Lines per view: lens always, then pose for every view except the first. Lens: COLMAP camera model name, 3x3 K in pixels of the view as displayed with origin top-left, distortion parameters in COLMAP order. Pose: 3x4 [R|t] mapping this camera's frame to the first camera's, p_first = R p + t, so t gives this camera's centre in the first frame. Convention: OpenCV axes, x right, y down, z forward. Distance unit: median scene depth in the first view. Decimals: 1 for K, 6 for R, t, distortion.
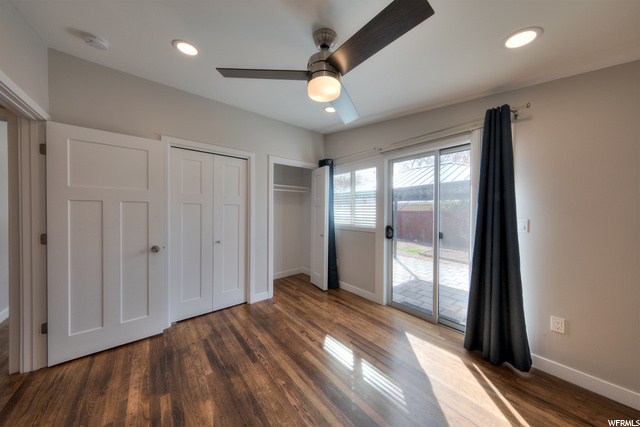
lens RADIAL K [[208.0, 0, 316.9], [0, 208.0, 213.9], [0, 0, 1]] dist [0.005507, -0.000189]
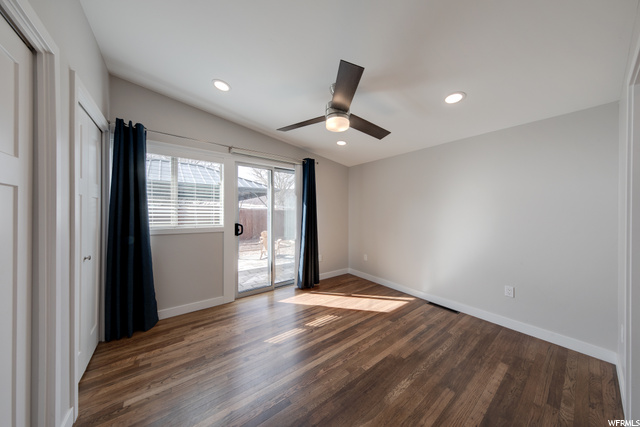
lens RADIAL K [[208.0, 0, 317.2], [0, 208.0, 210.4], [0, 0, 1]] dist [0.005507, -0.000189]
pose [[0.015538, -0.001810, 0.999878, -0.705344], [0.000499, 0.999998, 0.001802, -0.010409], [-0.999879, 0.000471, 0.015539, 0.576227]]
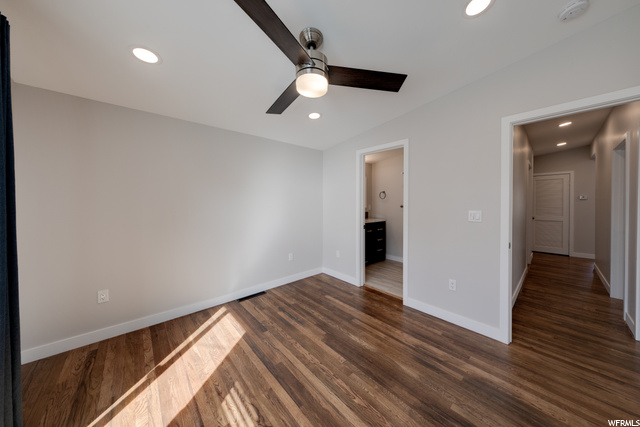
lens RADIAL K [[208.0, 0, 343.9], [0, 208.0, 203.2], [0, 0, 1]] dist [0.005507, -0.000189]
pose [[-0.992343, -0.003172, -0.123468, 0.000525], [-0.005491, 0.999815, 0.018449, -0.018648], [0.123387, 0.018985, -0.992177, 1.055887]]
